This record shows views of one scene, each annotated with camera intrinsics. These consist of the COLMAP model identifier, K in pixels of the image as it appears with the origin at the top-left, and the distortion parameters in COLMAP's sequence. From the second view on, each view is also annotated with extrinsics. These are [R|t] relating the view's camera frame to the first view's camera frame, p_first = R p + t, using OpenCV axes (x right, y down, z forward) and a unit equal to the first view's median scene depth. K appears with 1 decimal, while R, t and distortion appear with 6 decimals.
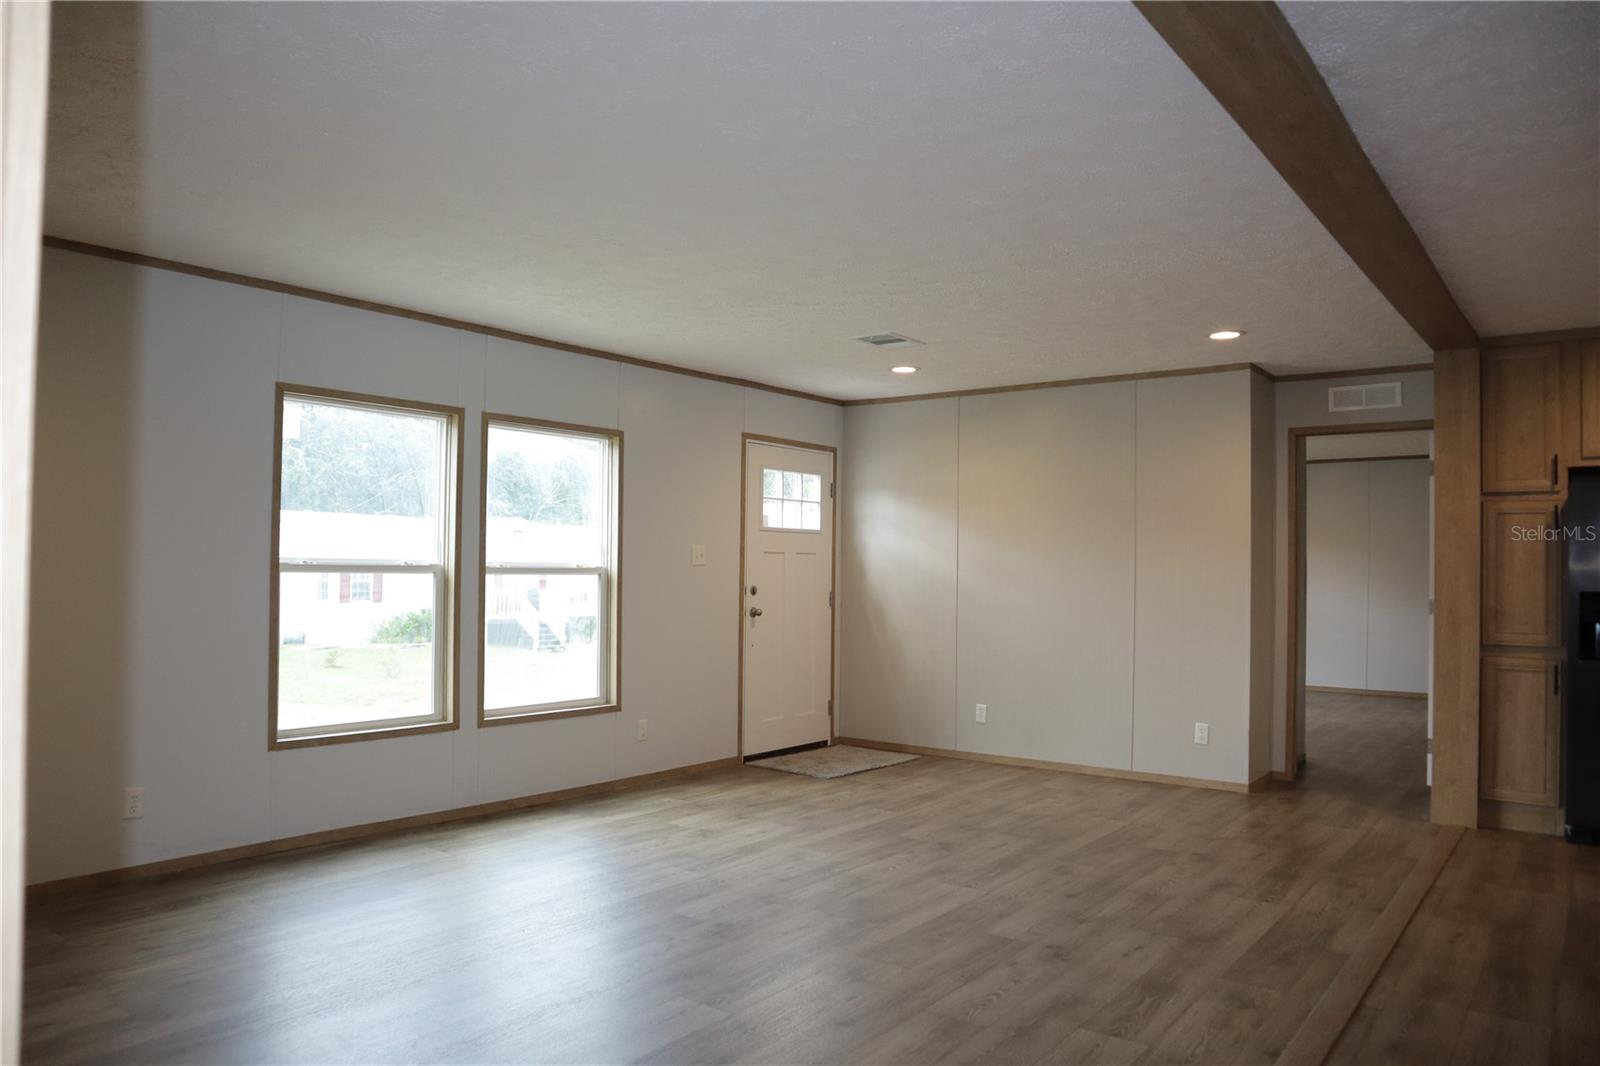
lens RADIAL K [[1085.1, 0, 800.0], [0, 1085.1, 533.0], [0, 0, 1]] dist [-0.071995, 0.003812]
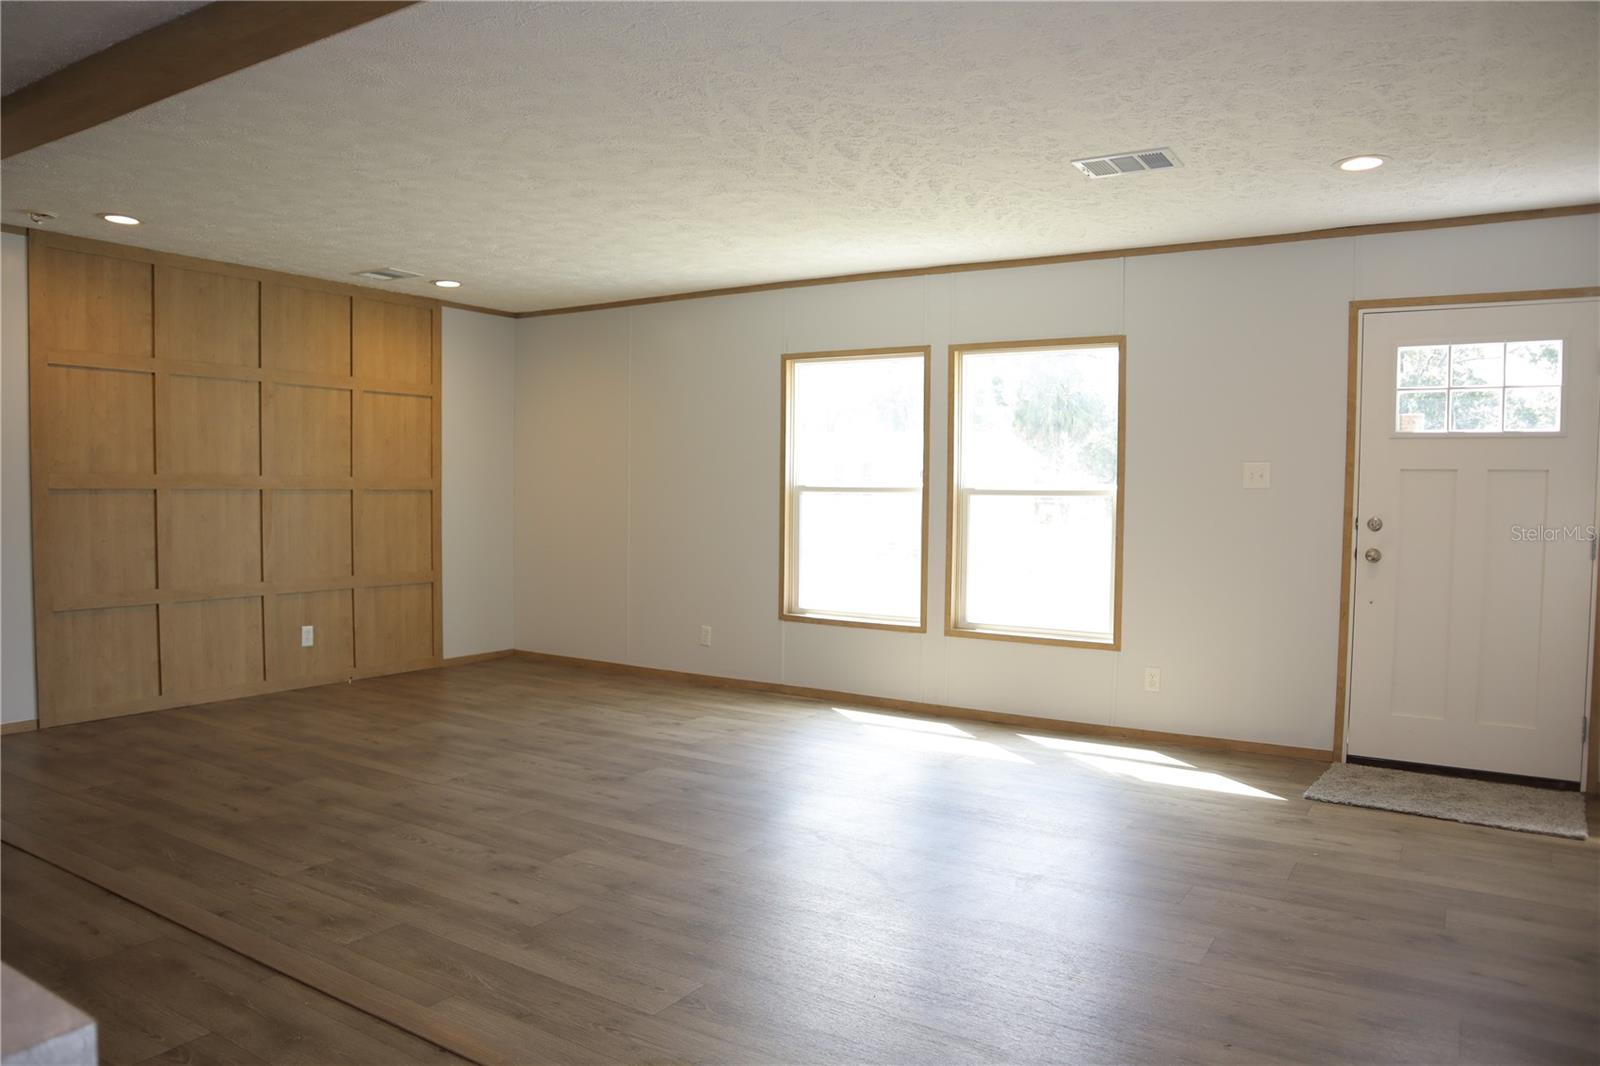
lens RADIAL K [[1086.1, 0, 800.0], [0, 1086.1, 533.0], [0, 0, 1]] dist [-0.107101, 0.005214]
pose [[0.102394, 0.026721, -0.994385, 0.920660], [0.019805, 0.999386, 0.028894, 0.049469], [0.994547, -0.022652, 0.101802, 0.878885]]
